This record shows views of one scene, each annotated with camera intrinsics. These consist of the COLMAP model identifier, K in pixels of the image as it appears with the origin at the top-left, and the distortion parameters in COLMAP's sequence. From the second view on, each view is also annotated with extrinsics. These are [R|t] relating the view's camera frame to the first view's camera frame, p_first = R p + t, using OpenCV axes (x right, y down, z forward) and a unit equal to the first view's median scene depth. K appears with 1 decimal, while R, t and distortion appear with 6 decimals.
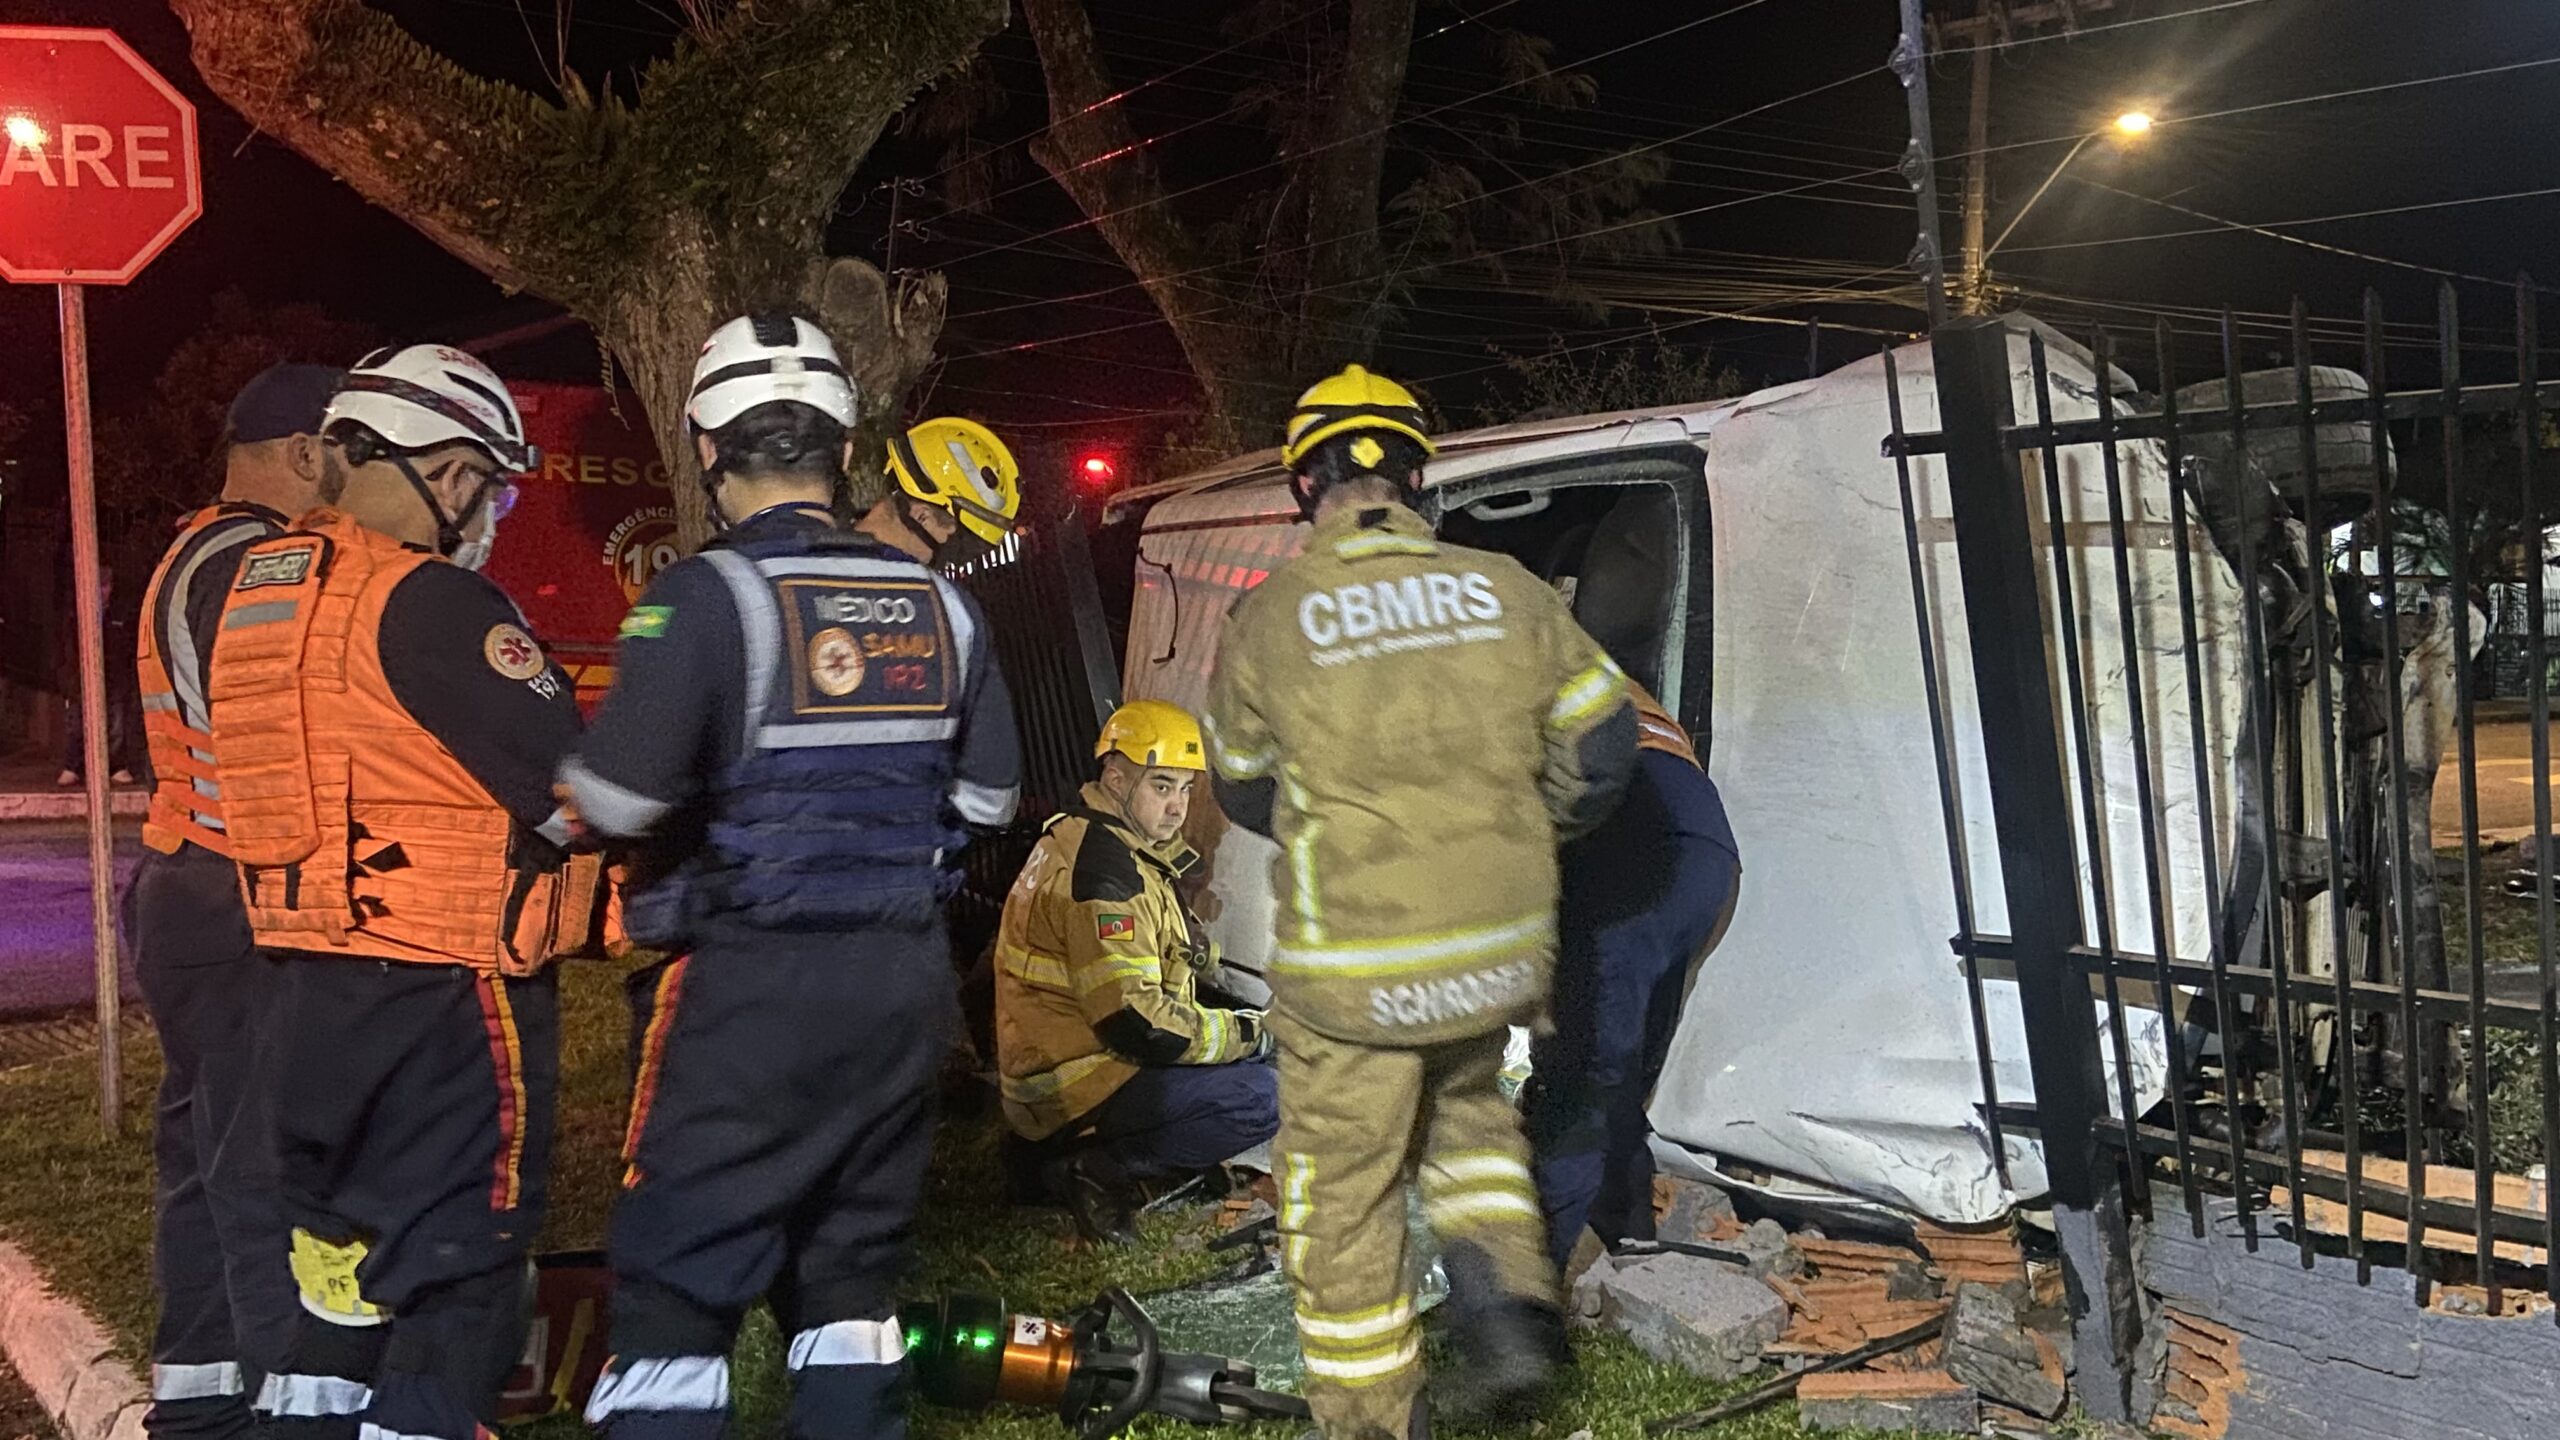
lens RADIAL K [[2421.4, 0, 1303.5], [0, 2421.4, 714.0], [0, 0, 1]] dist [0.058901, 0.000000]
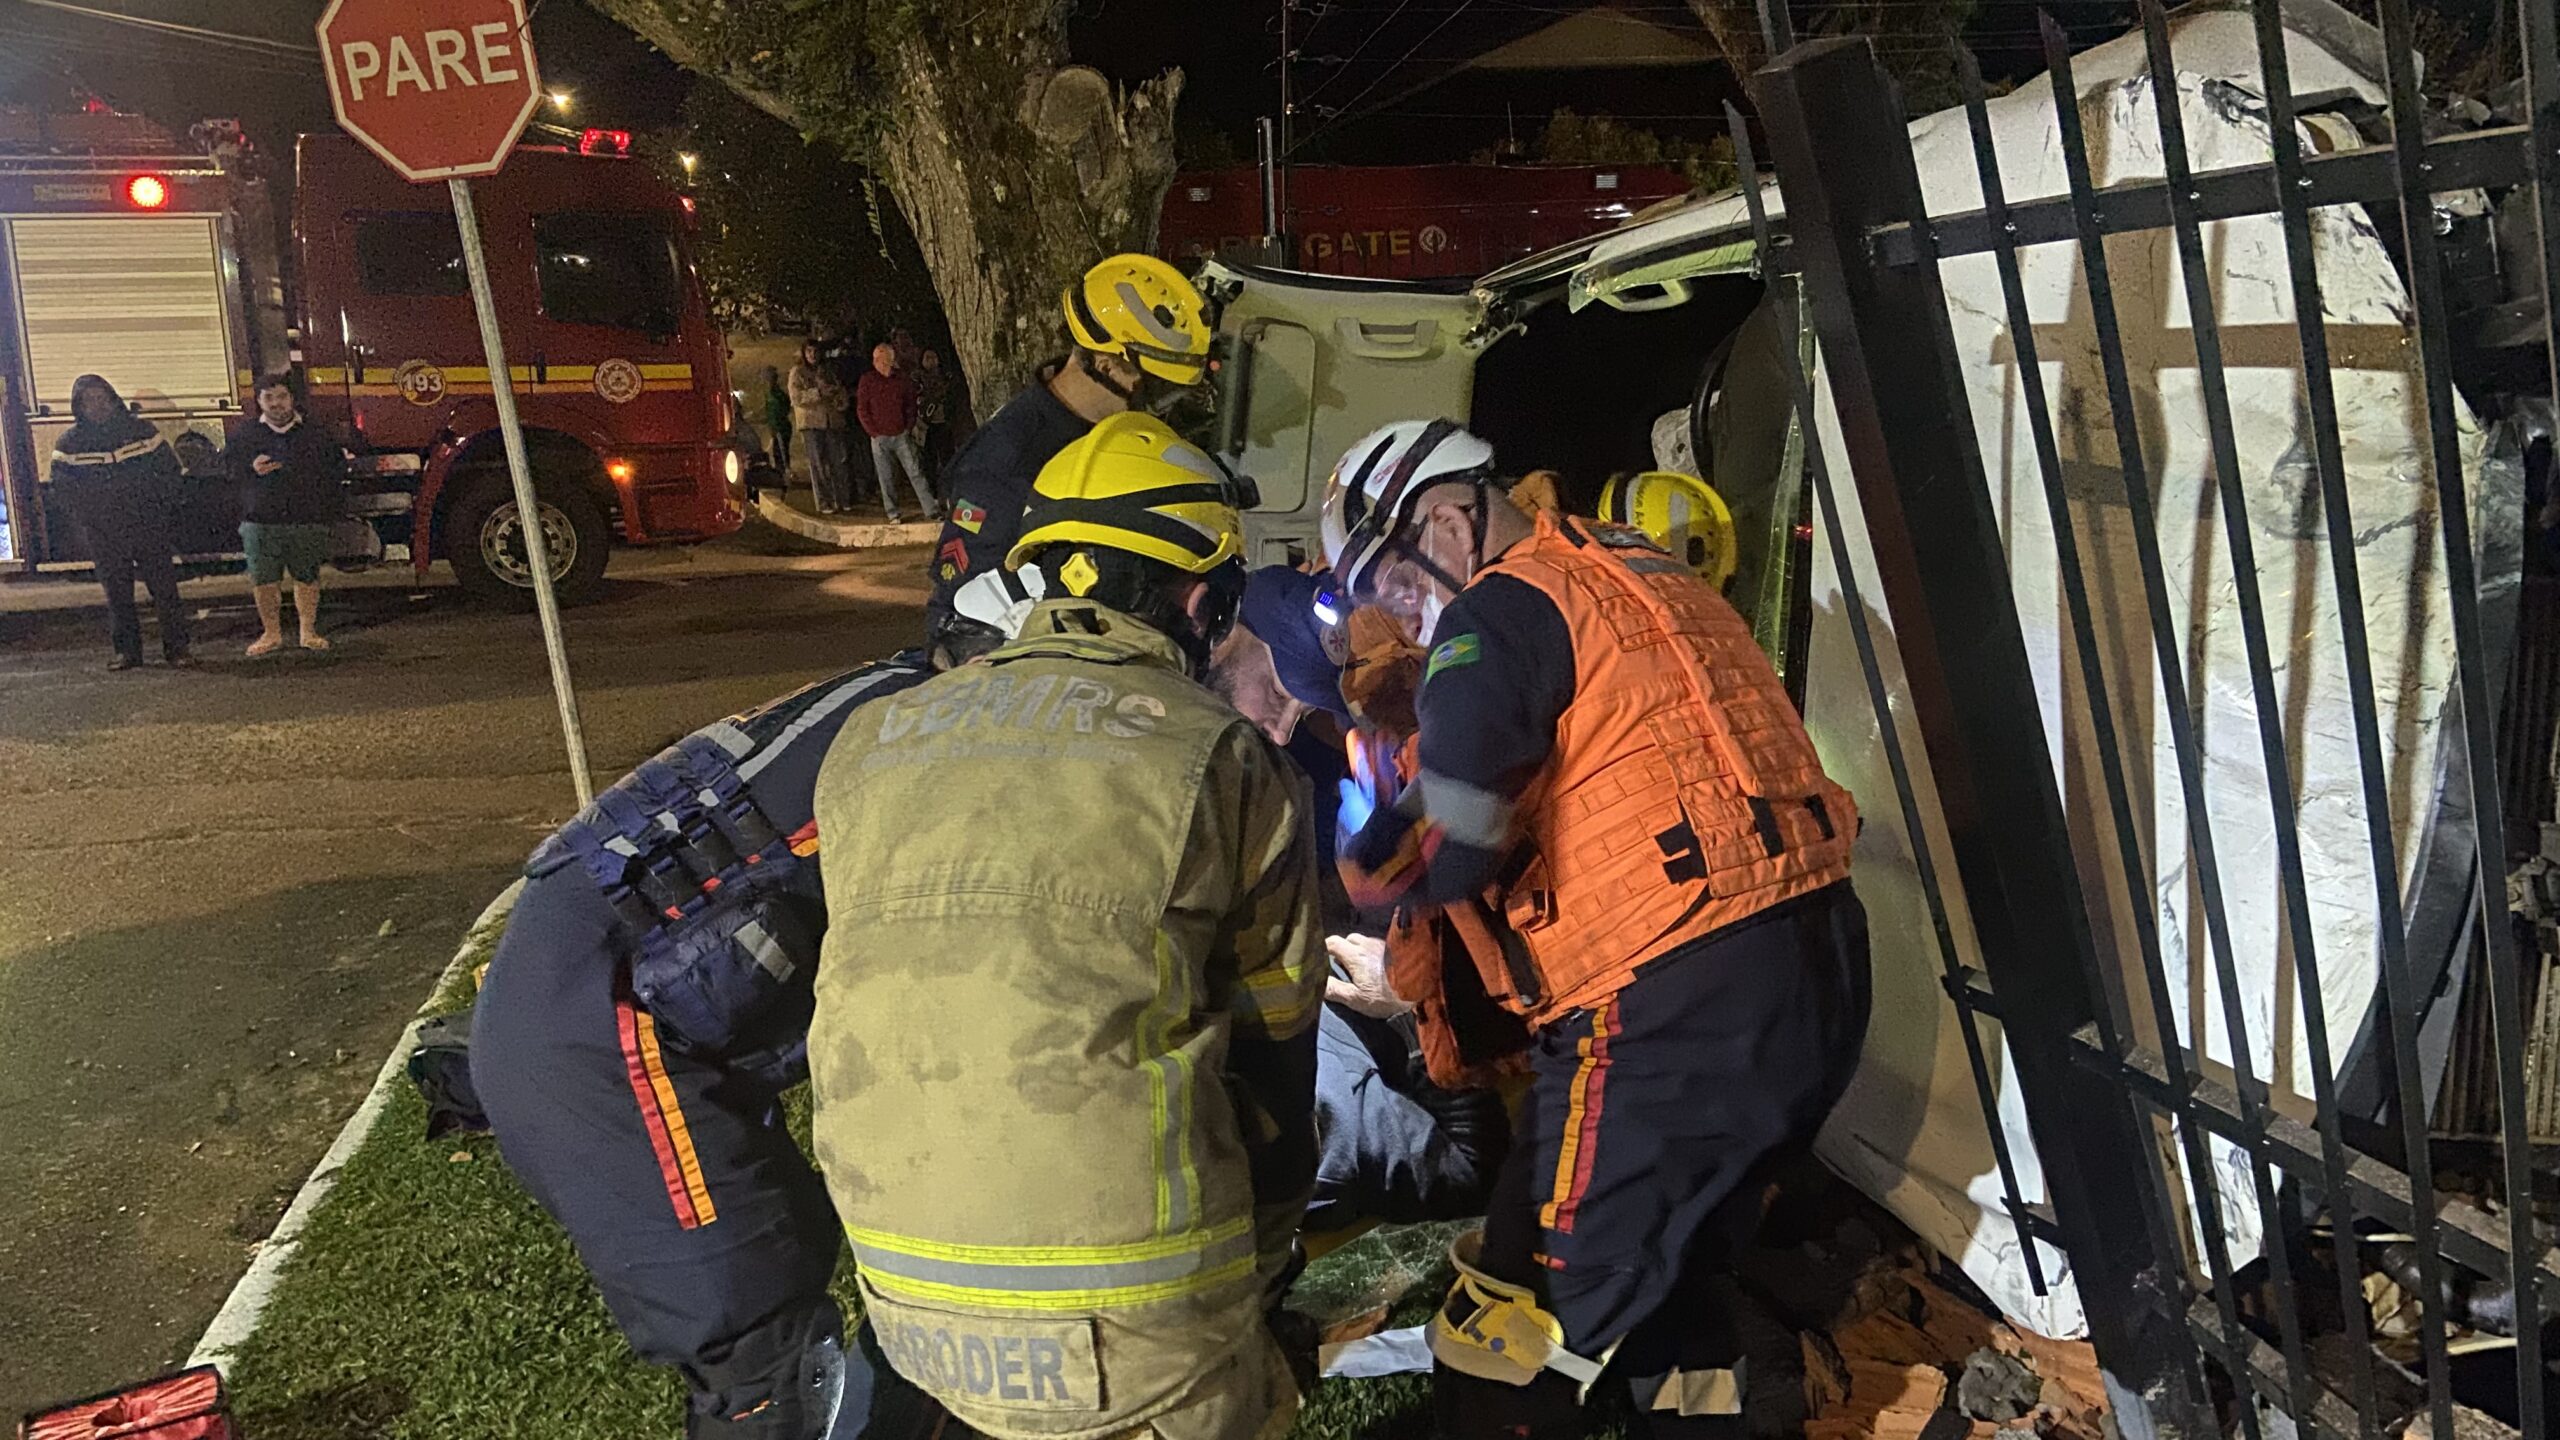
lens RADIAL K [[1959.1, 0, 1256.6], [0, 1959.1, 715.8], [0, 0, 1]] dist [0.091027, -0.099183]
pose [[0.905626, 0.016725, -0.423748, 0.265321], [0.053104, 0.986884, 0.152446, -0.060769], [0.420739, -0.160562, 0.892860, 0.354506]]
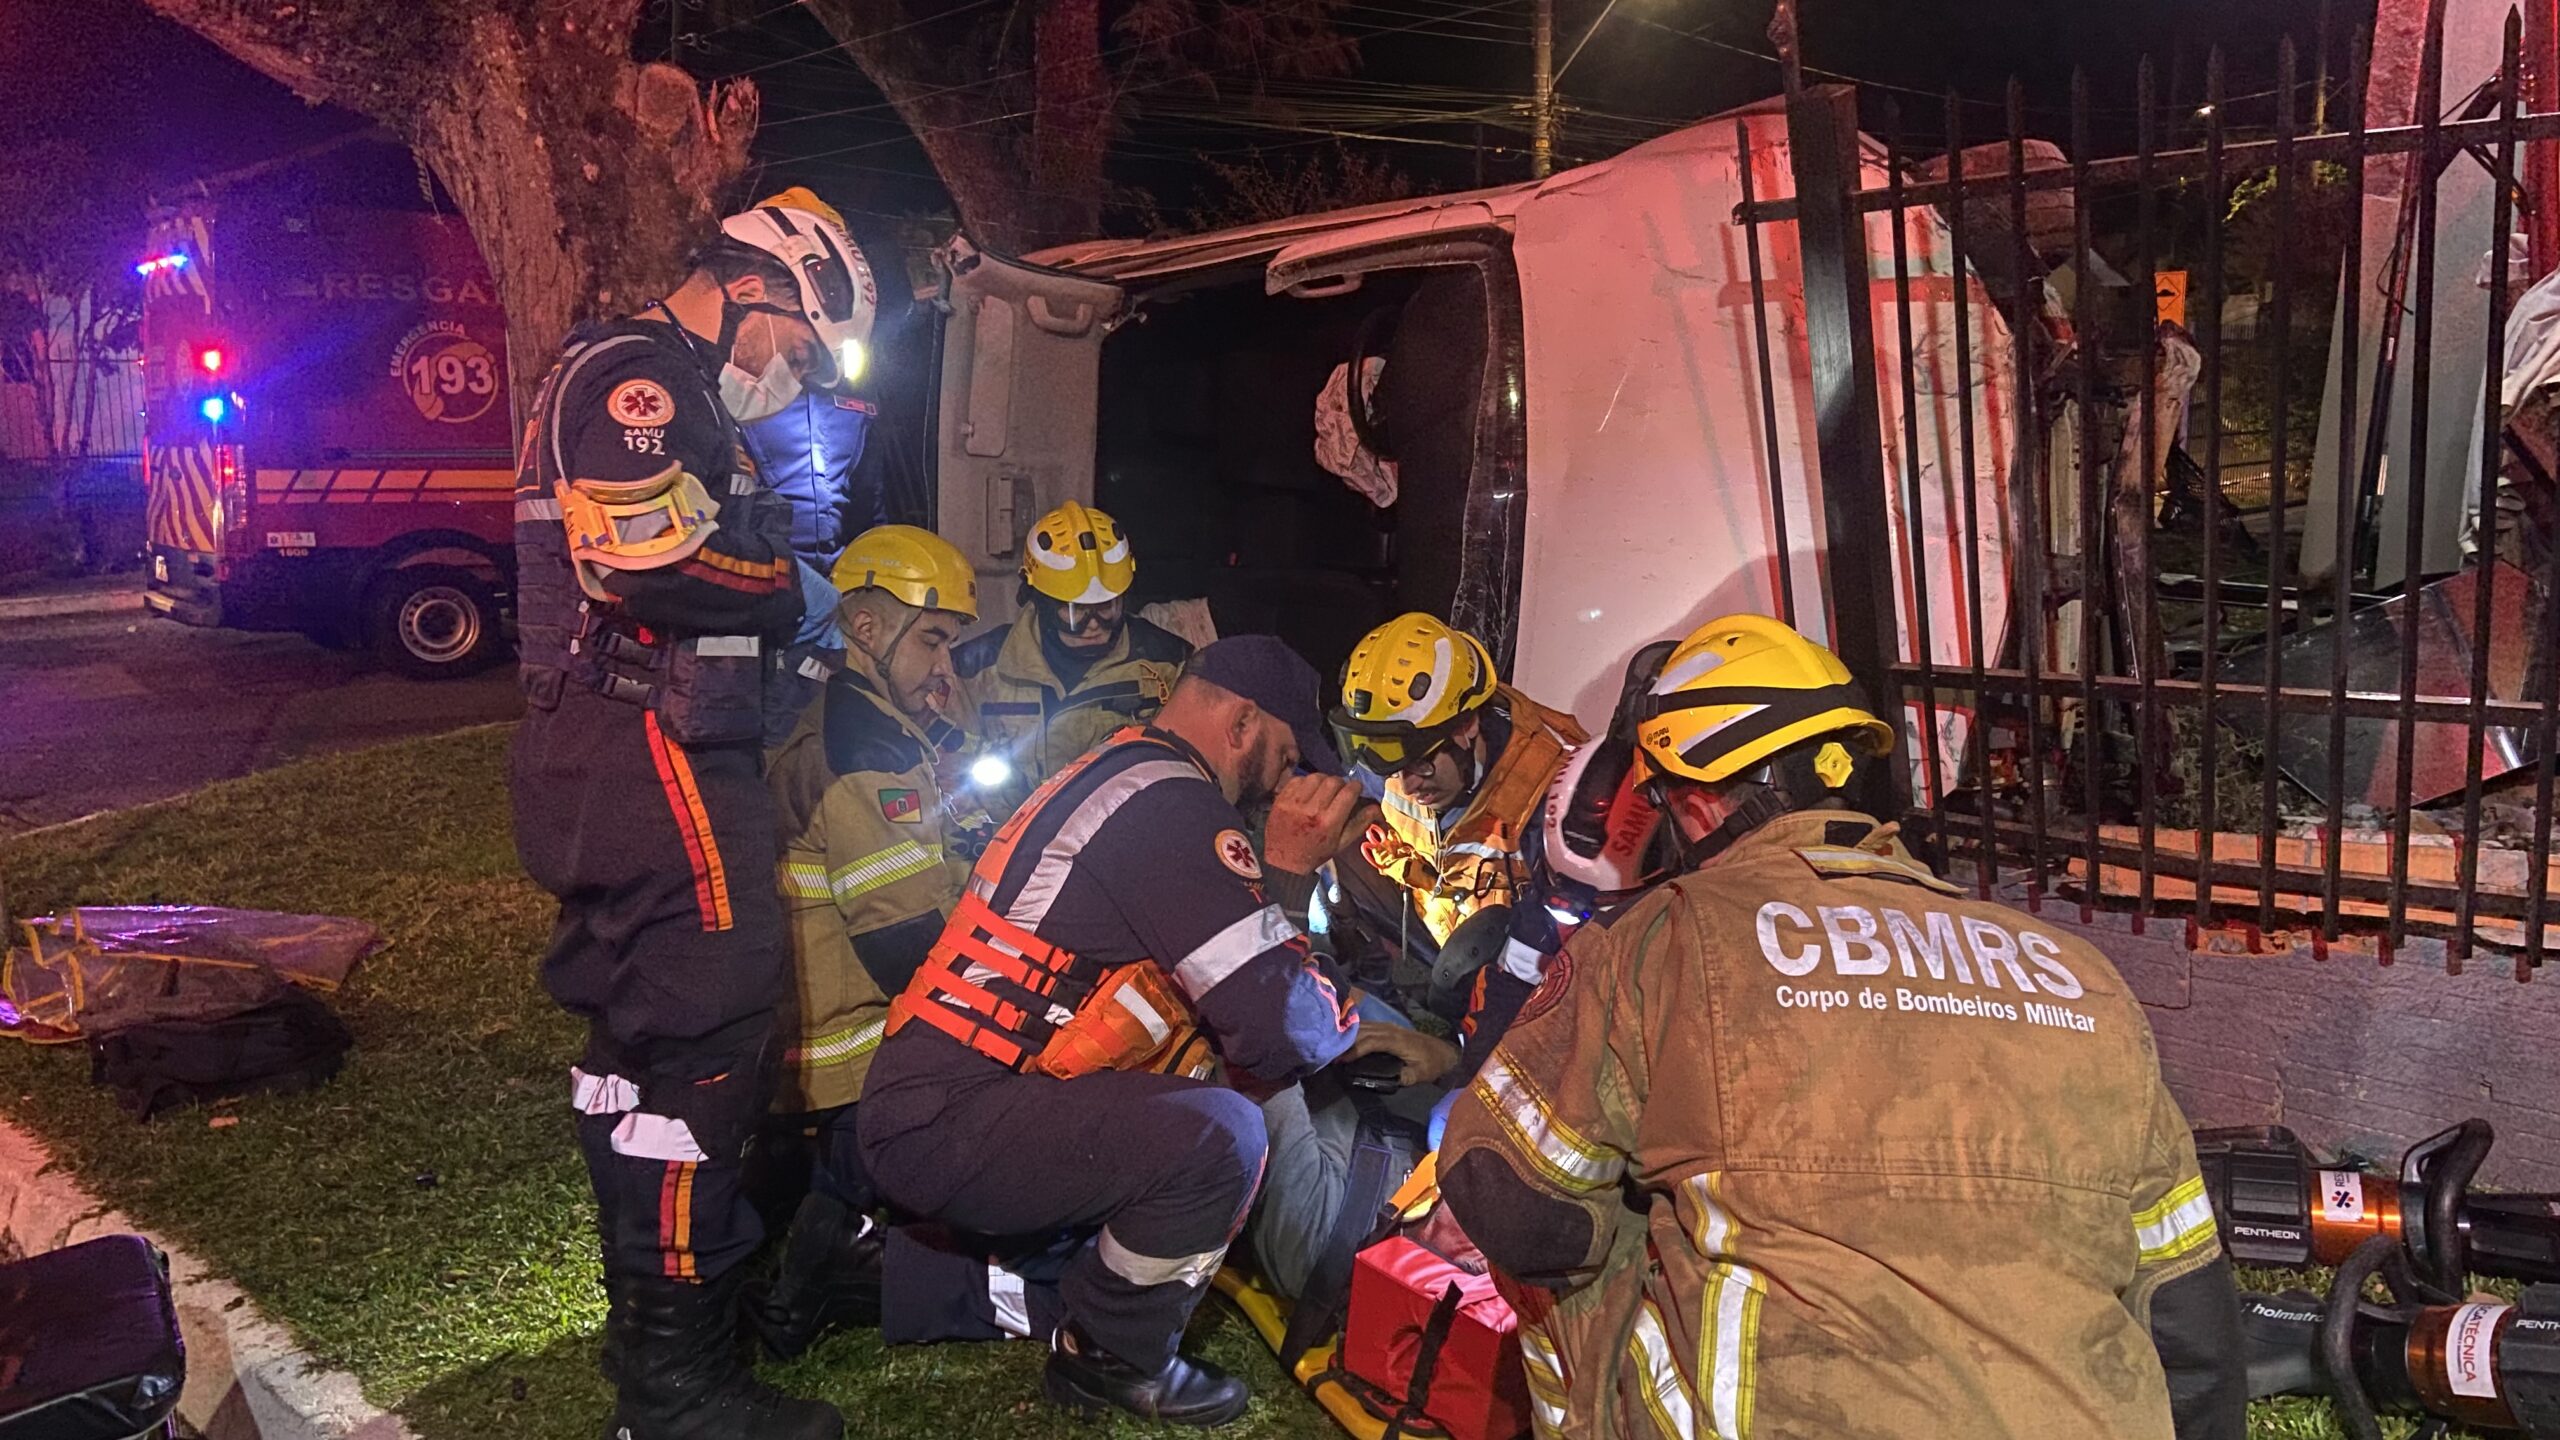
lens RADIAL K [[1959.1, 0, 1306.8], [0, 1959.1, 715.7], [0, 0, 1]] dist [0.091027, -0.099183]
pose [[0.985872, -0.063082, 0.155168, -0.077821], [0.044206, 0.991518, 0.122220, -0.003773], [-0.161562, -0.113634, 0.980299, 0.111858]]
